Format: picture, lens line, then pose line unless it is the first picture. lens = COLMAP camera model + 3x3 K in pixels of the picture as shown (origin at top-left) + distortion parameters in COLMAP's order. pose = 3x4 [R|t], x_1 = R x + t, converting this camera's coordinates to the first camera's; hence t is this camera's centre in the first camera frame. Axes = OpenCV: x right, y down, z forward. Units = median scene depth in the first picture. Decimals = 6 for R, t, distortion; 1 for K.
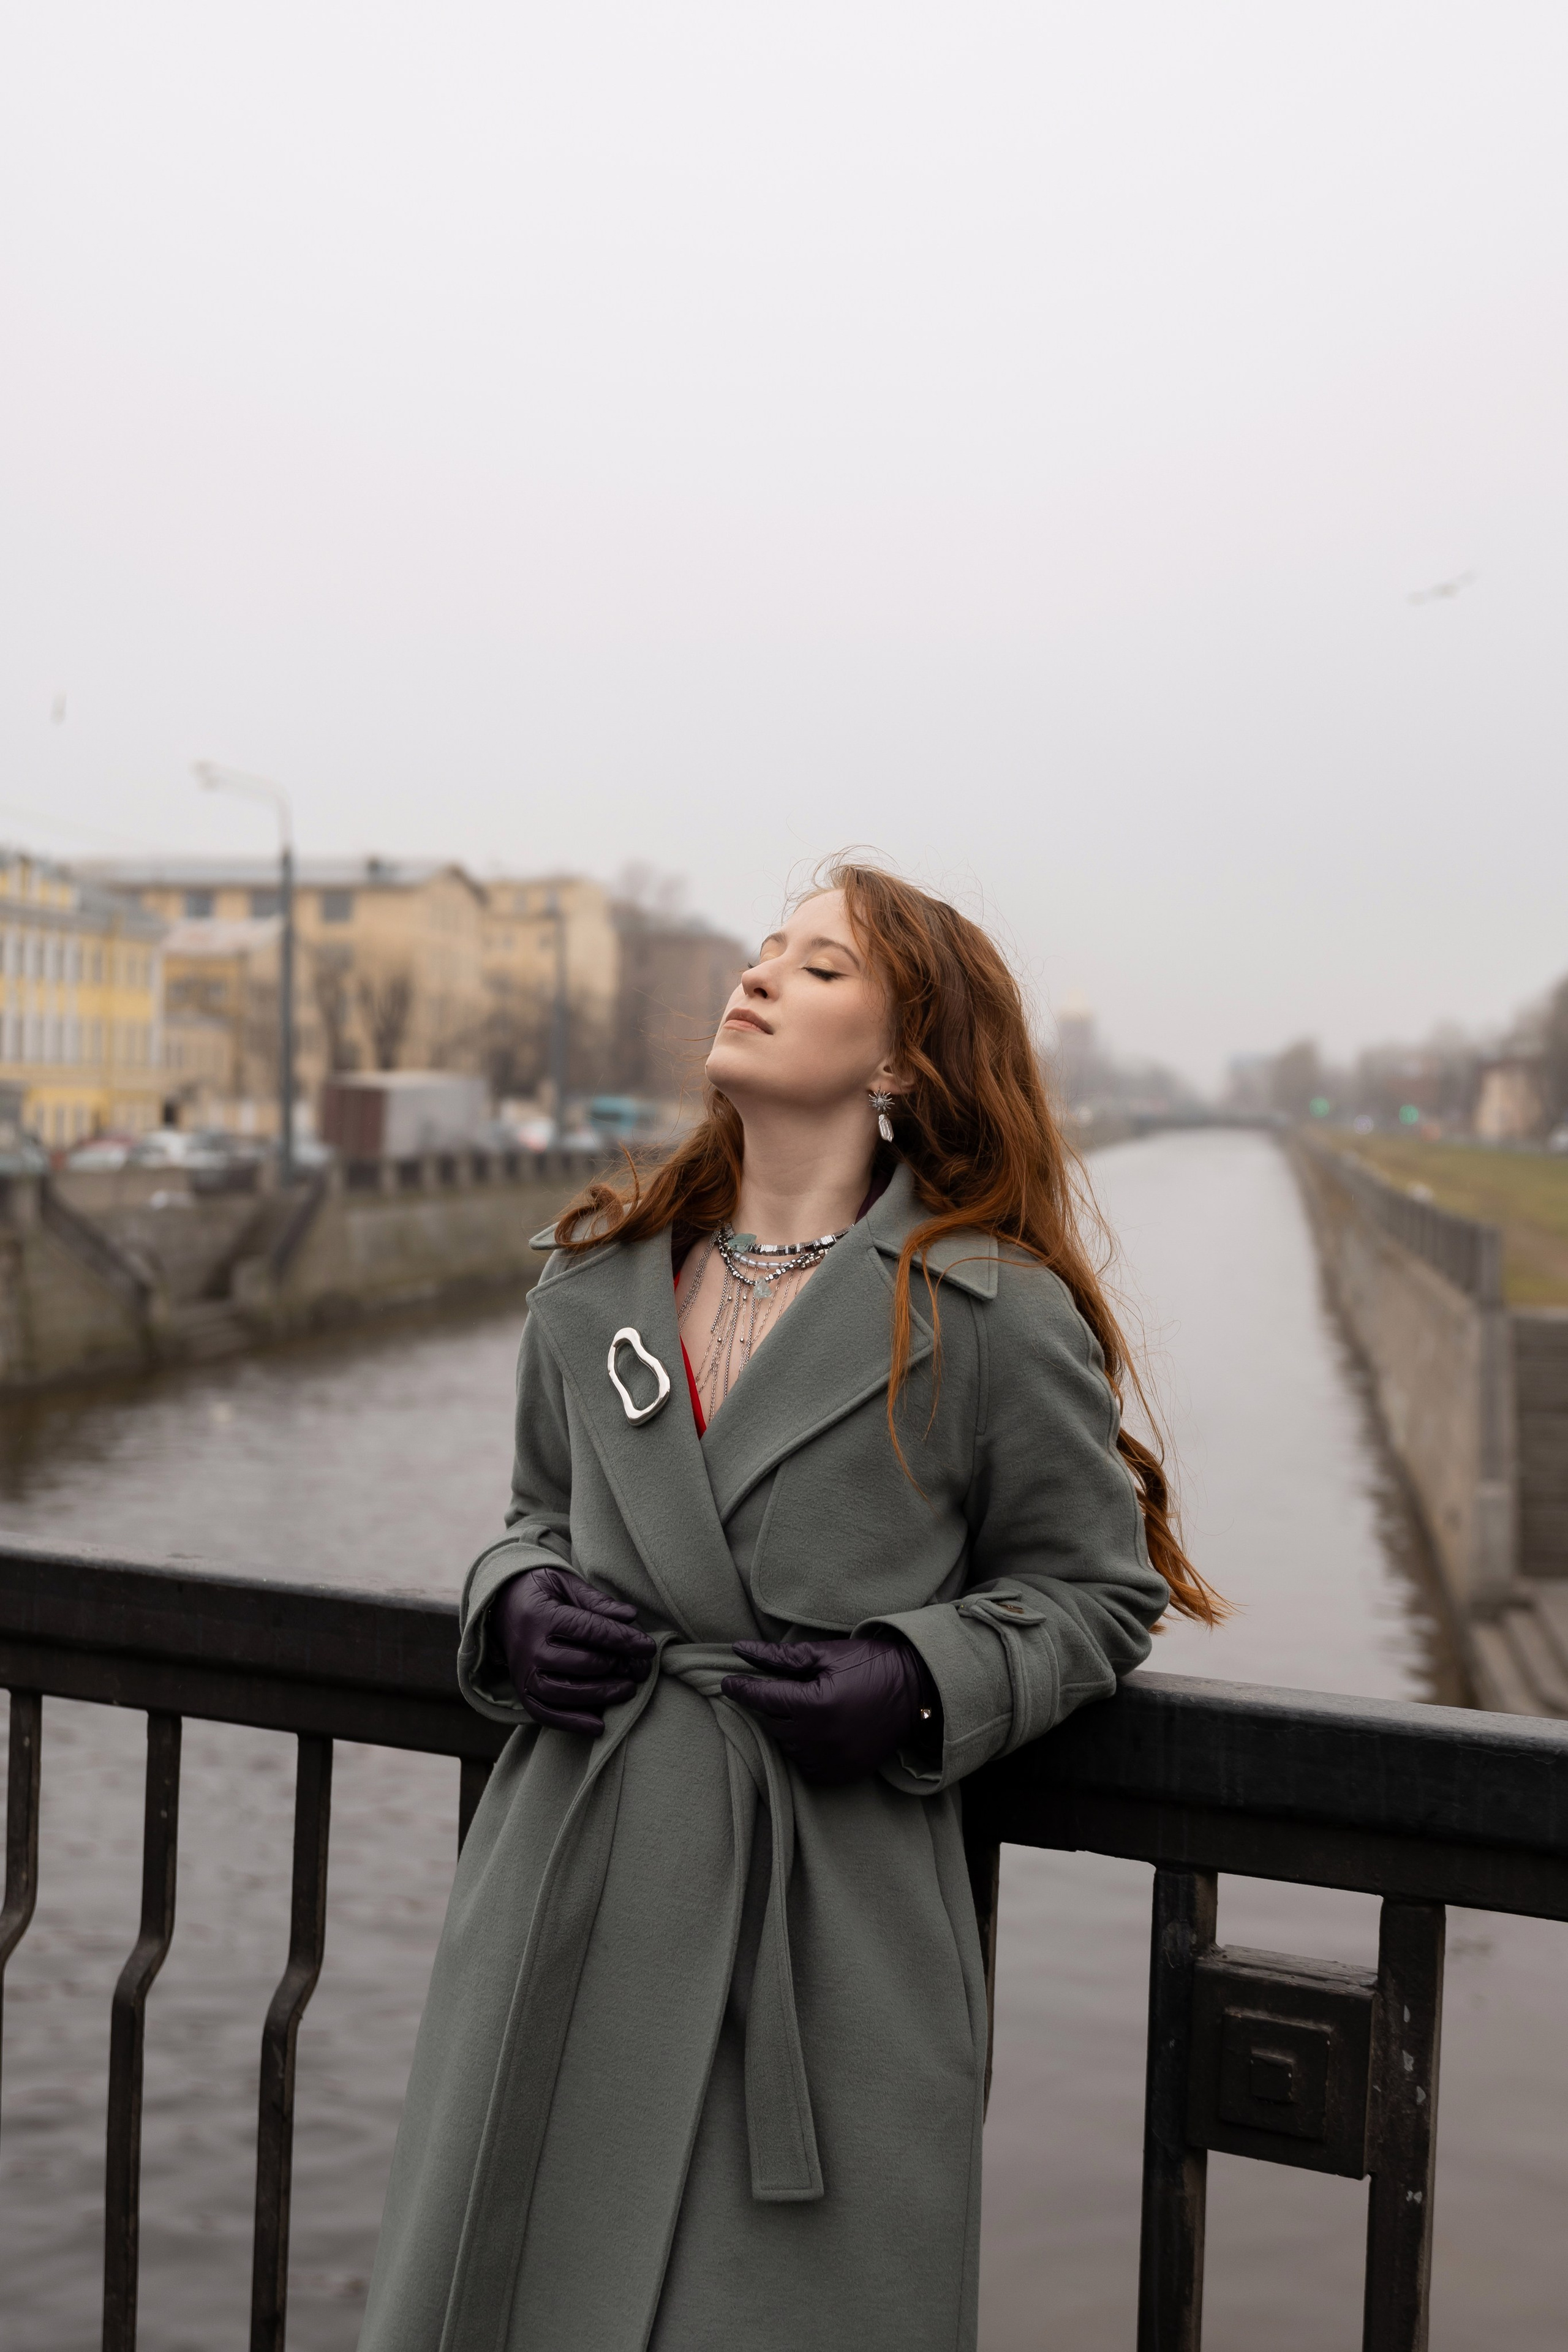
lens RADIAL K [[3175.7, 0, 829.3], [0, 3175.7, 1111.0], [0, 0, 1]] dist [-0.007273, 0.000000]
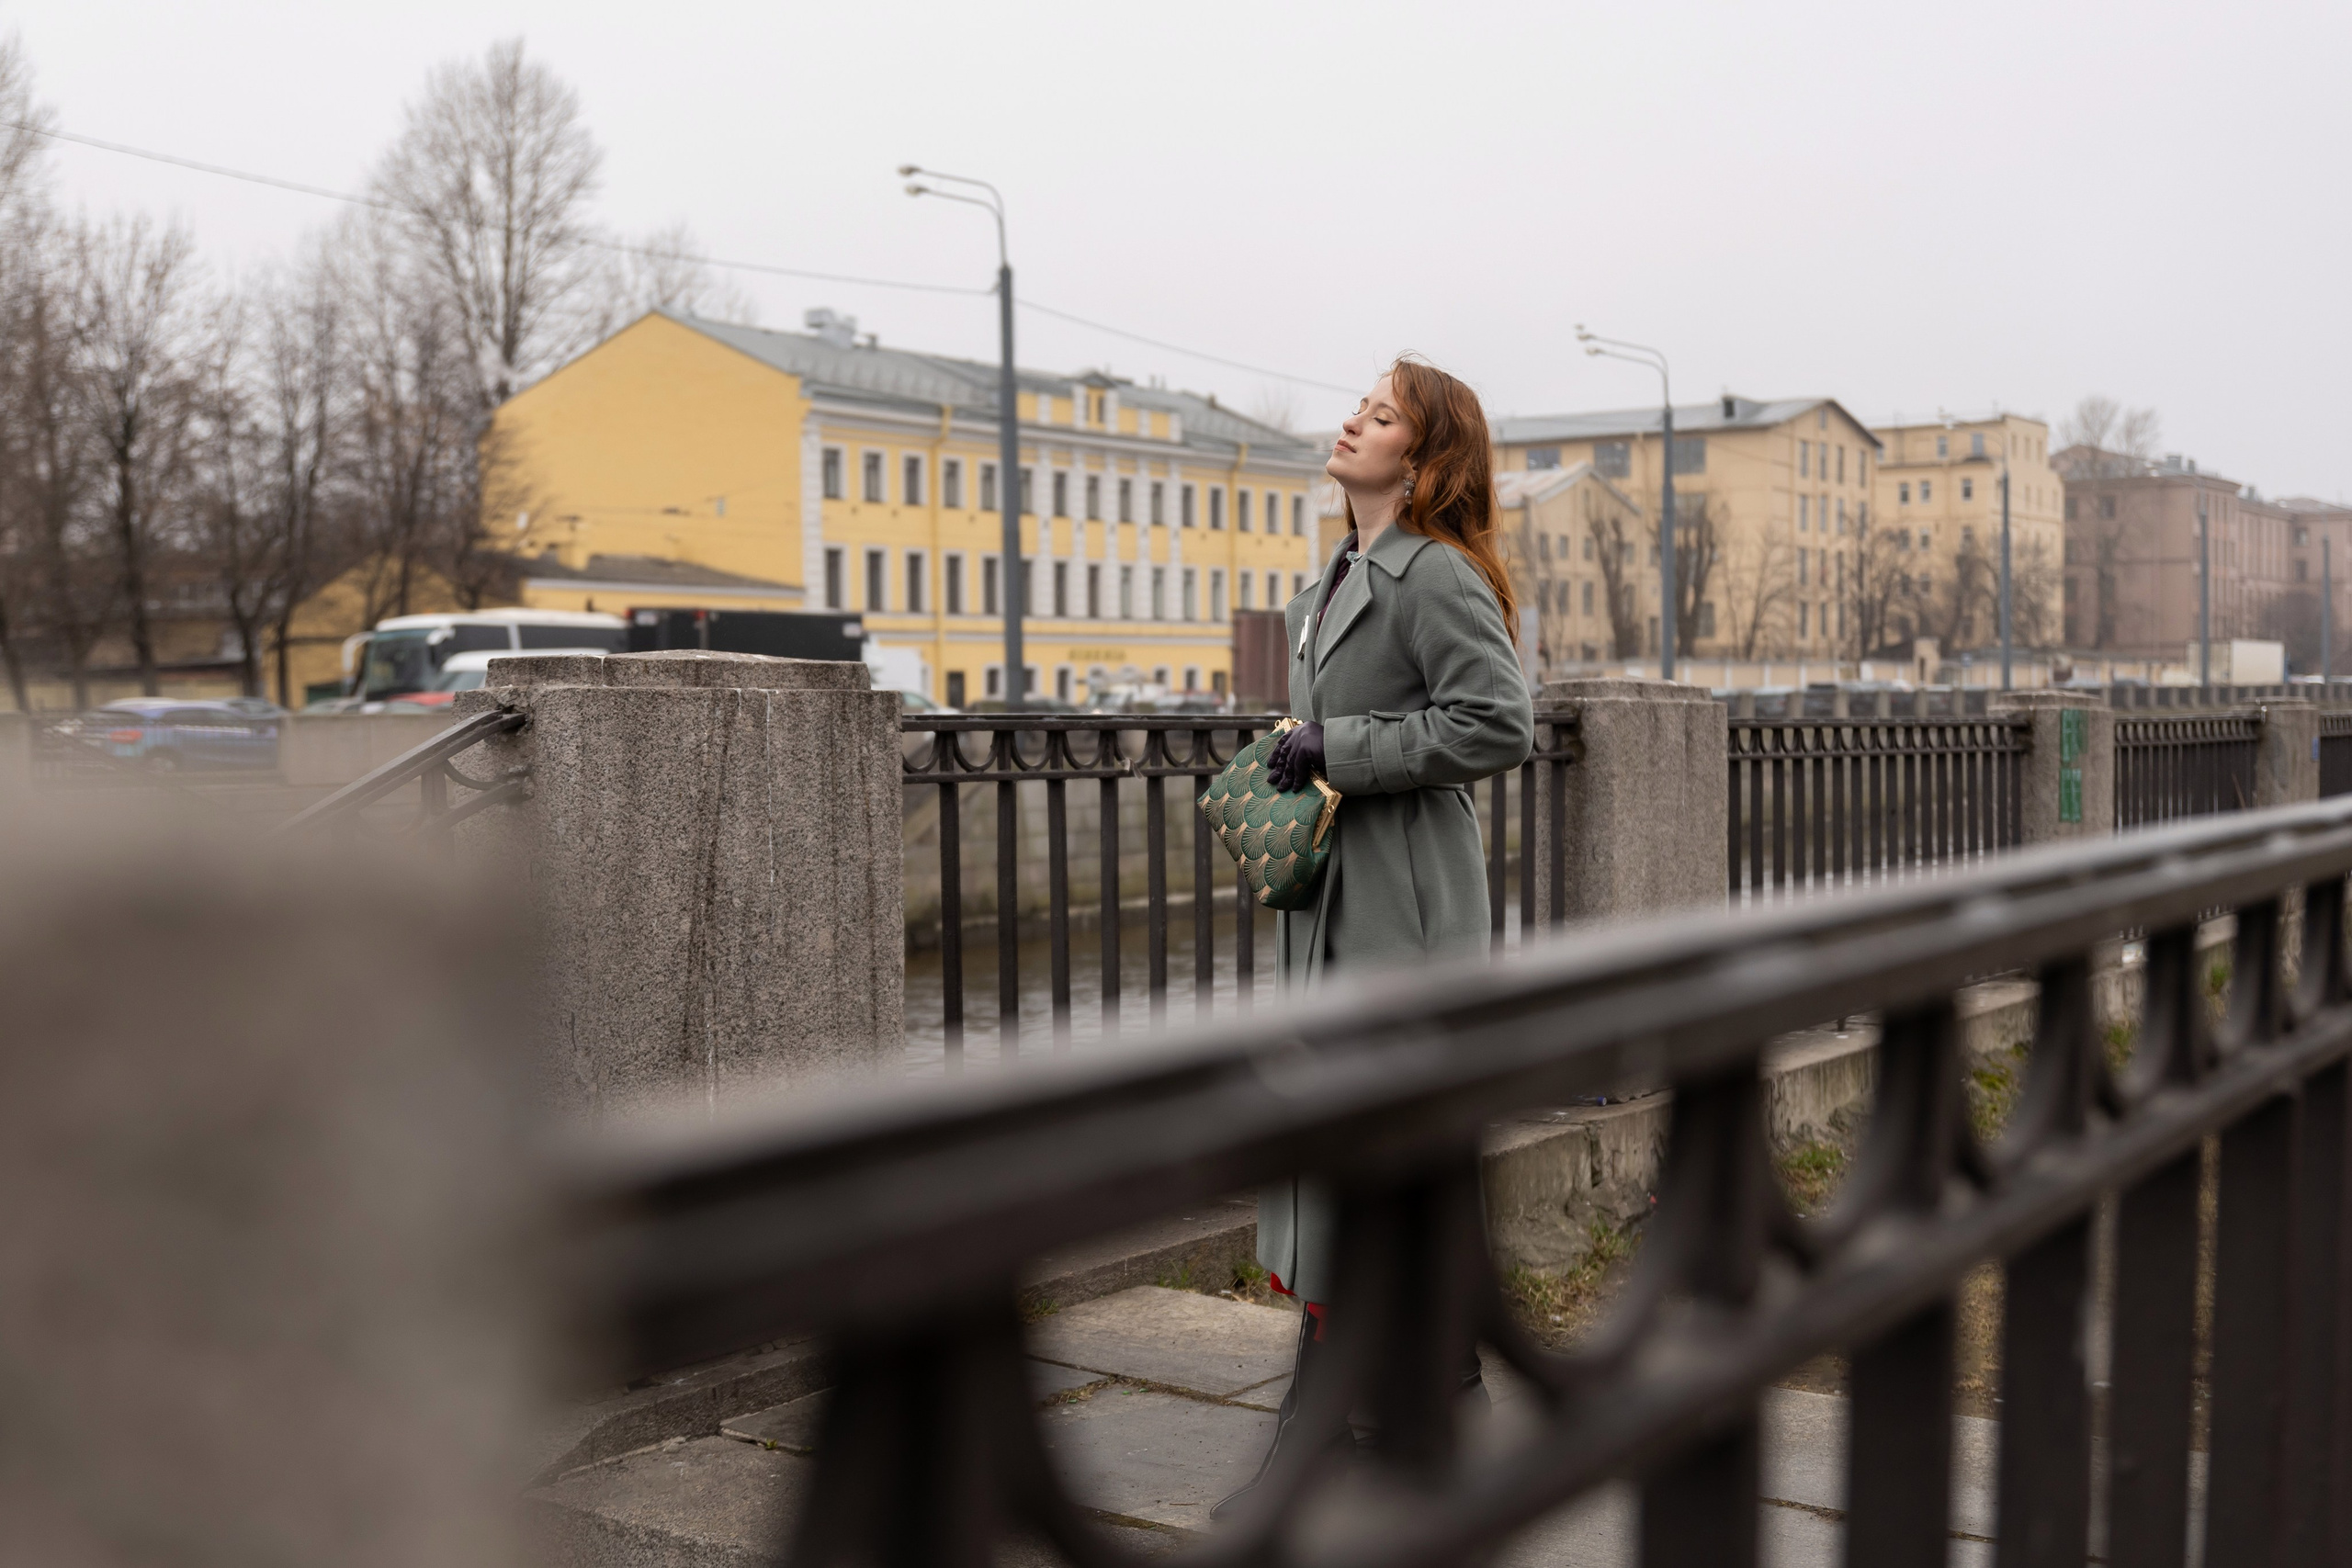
lens RADIAL K [[2814.4, 0, 1208.1], [0, 2814.4, 684.0], [0, 0, 1]] dist [-0.008151, 0.000000]
pose [[0.901812, -0.019287, -0.431698, 0.134457], [0.016844, 0.999813, -0.009482, 0.014332], [0.431801, 0.001280, 0.901968, 0.417078]]
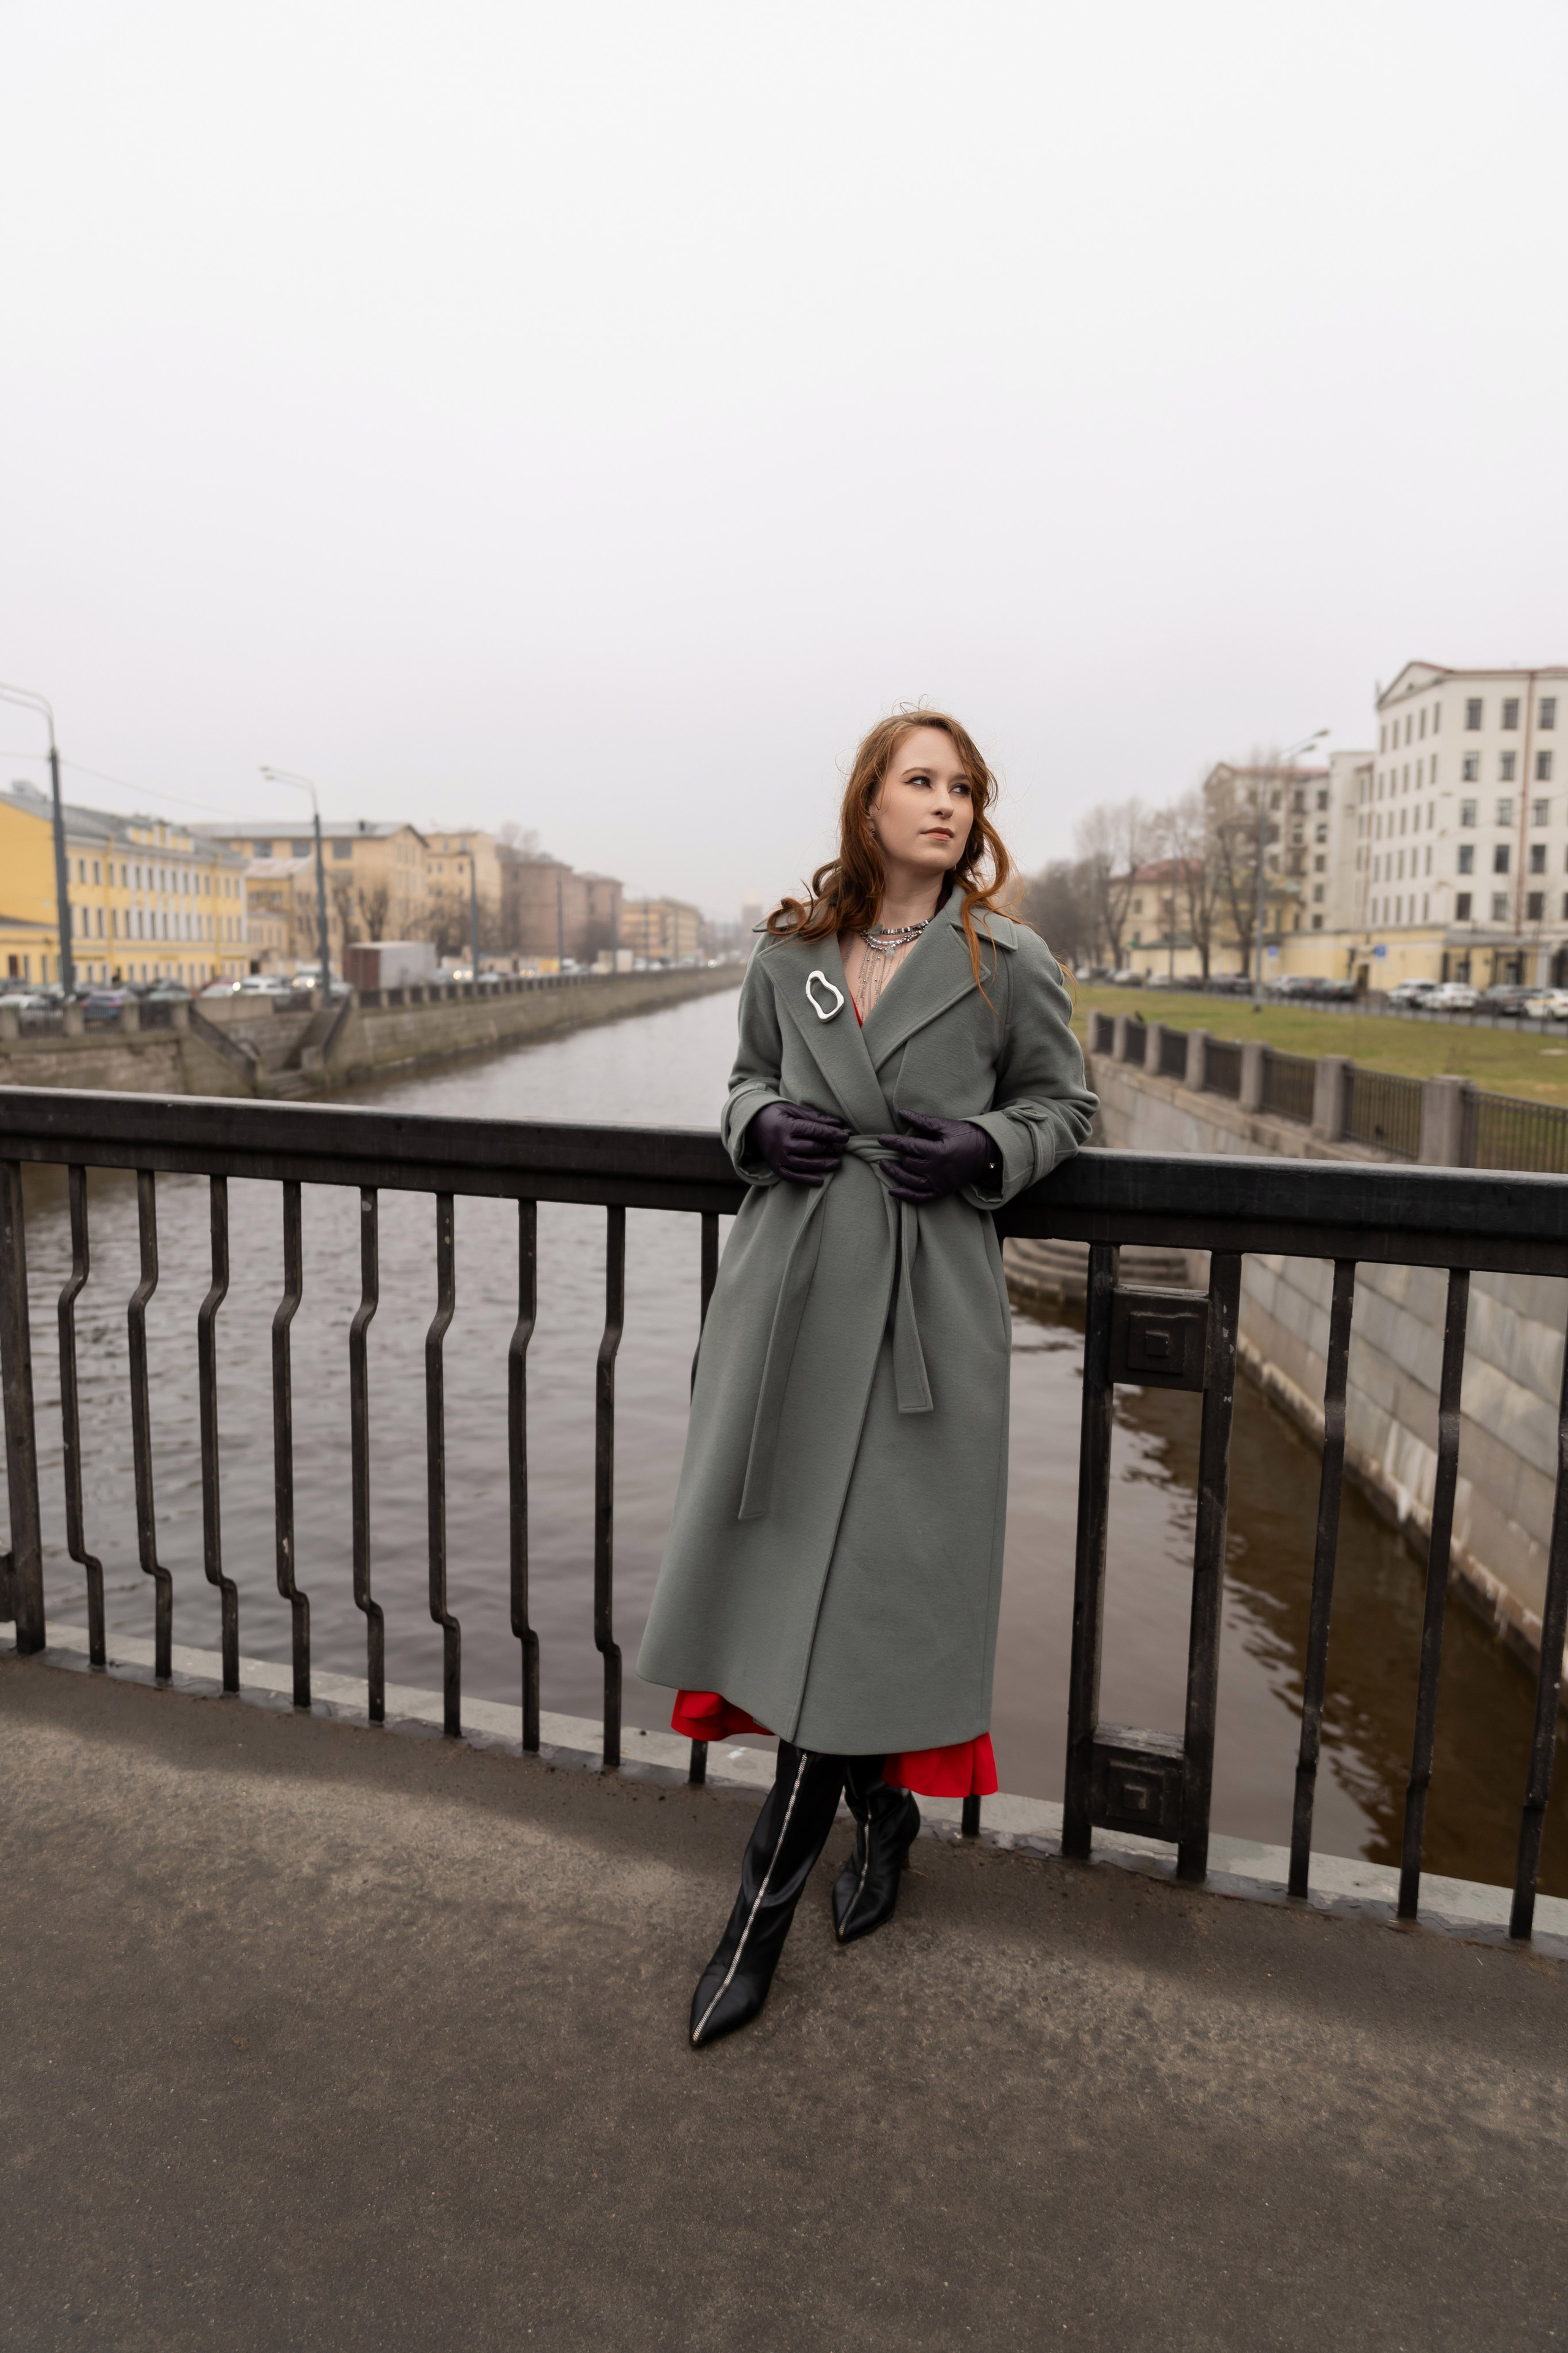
lens RADIAL K [[1686.8, 0, 829.2], [0, 1686.8, 1210.3], [0, 0, 1]] dist [0.012756, -0.027053]
pose [[0.992258, -0.036080, 0.118840, -0.005912], [0.018219, 0.988807, 0.148087, 0.002022], [-0.122852, -0.144775, 0.981808, 0.000291]]
